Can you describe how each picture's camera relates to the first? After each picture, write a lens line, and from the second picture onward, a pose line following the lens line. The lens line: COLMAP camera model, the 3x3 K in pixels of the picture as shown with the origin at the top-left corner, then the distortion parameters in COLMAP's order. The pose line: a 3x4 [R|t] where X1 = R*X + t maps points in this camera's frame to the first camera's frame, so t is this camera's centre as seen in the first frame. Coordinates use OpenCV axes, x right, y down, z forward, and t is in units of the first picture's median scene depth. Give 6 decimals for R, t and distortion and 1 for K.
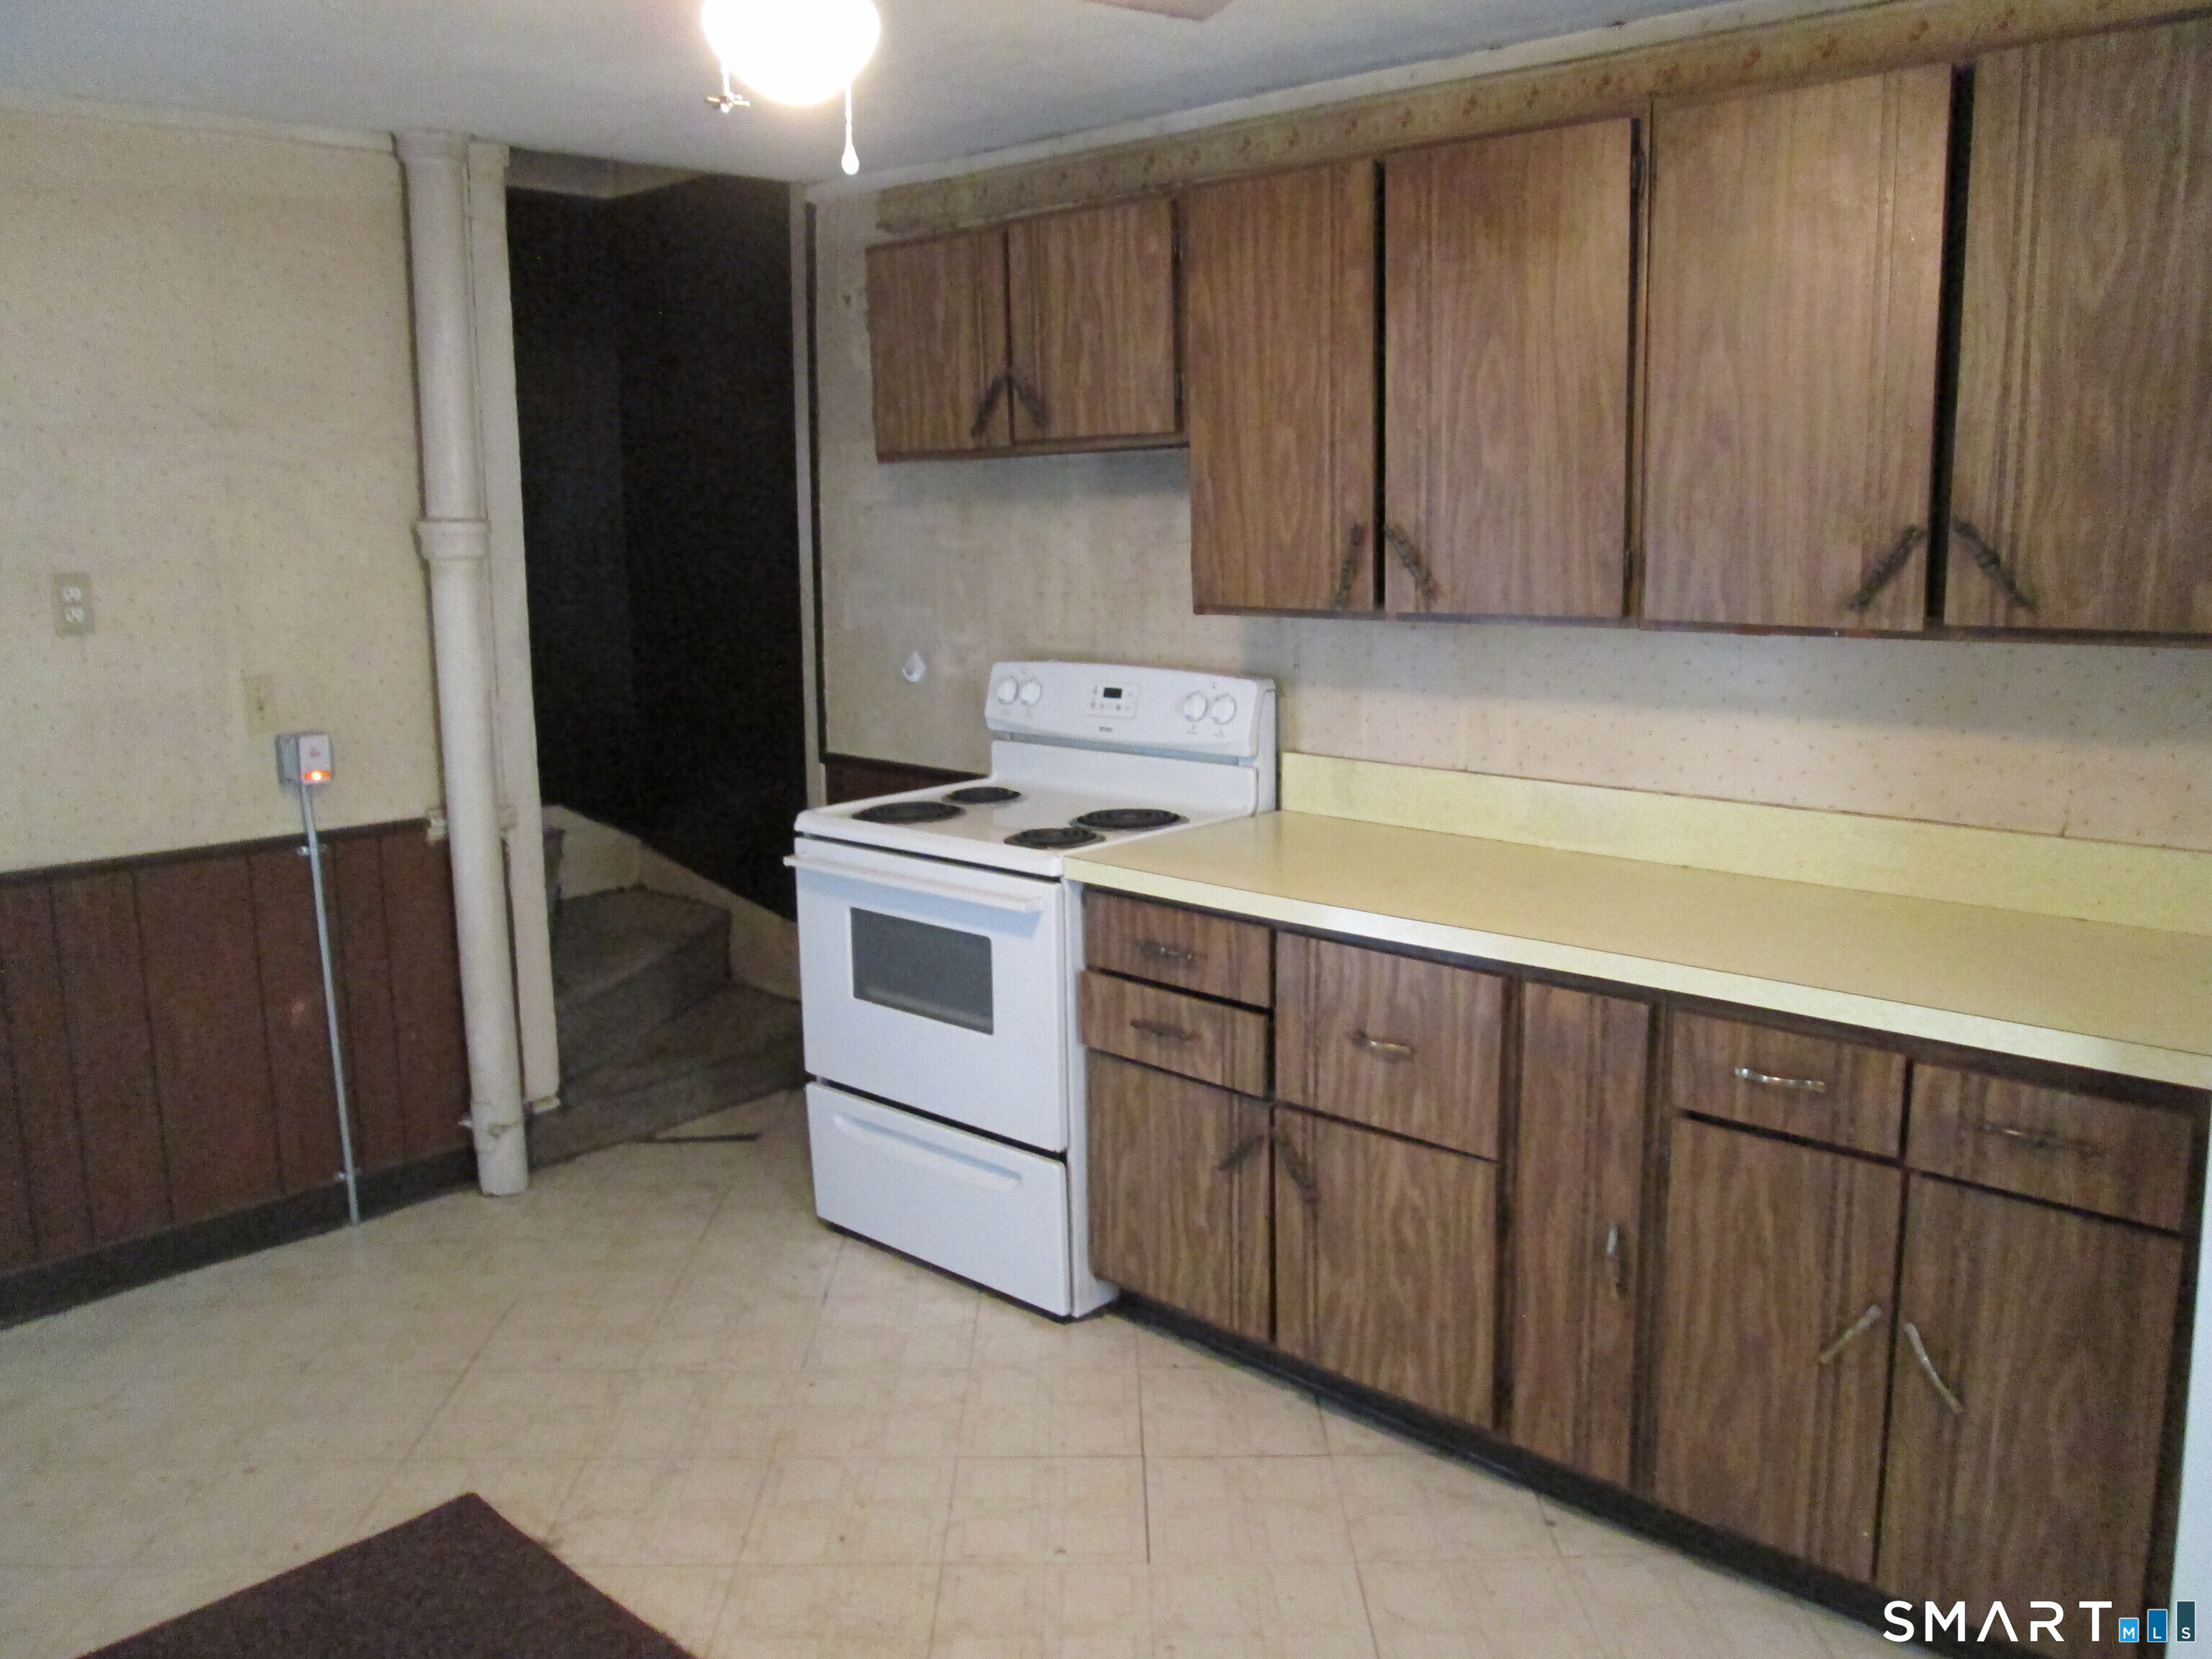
lens RADIAL K [[1811.8, 0, 1106.0], [0, 1811.8, 829.5], [0, 0, 1]] dist [-0.057625, 0.058342]
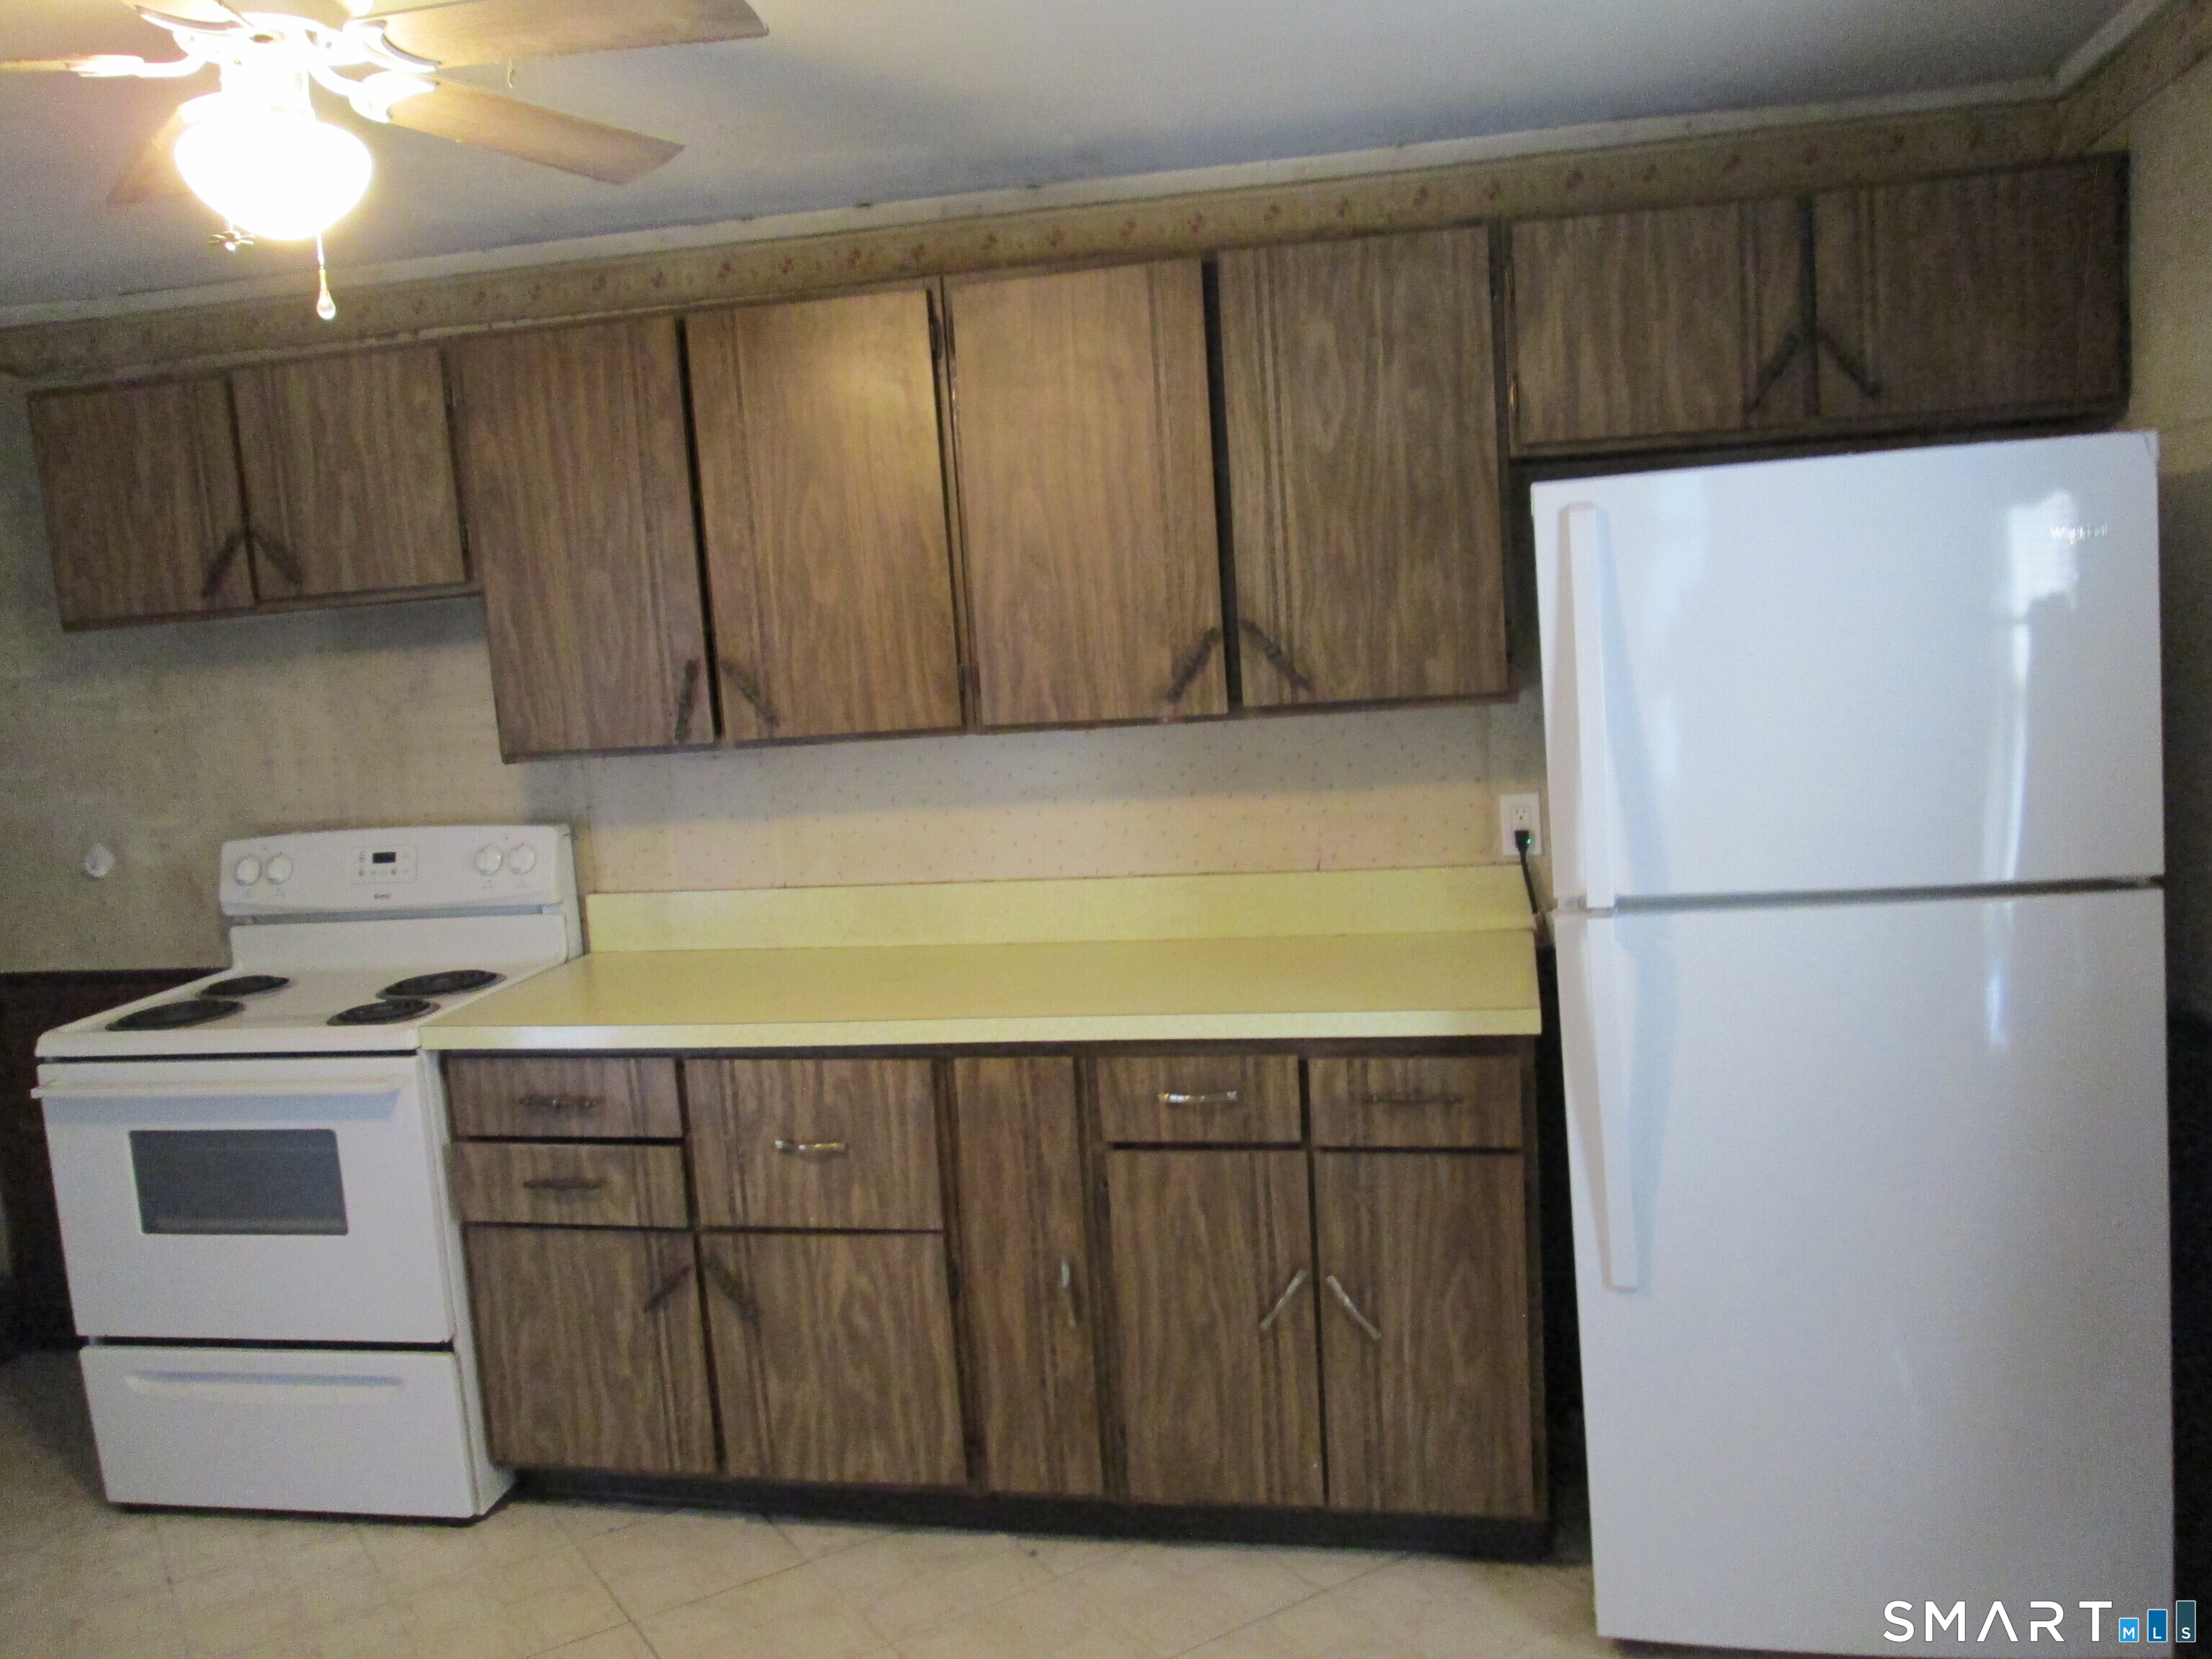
lens RADIAL K [[1782.8, 0, 1106.0], [0, 1782.8, 829.5], [0, 0, 1]] dist [-0.008554, 0.016354]
pose [[0.853614, -0.109330, 0.509304, -0.200654], [0.147523, 0.988437, -0.035071, -0.001837], [-0.499580, 0.105071, 0.859872, 0.006431]]
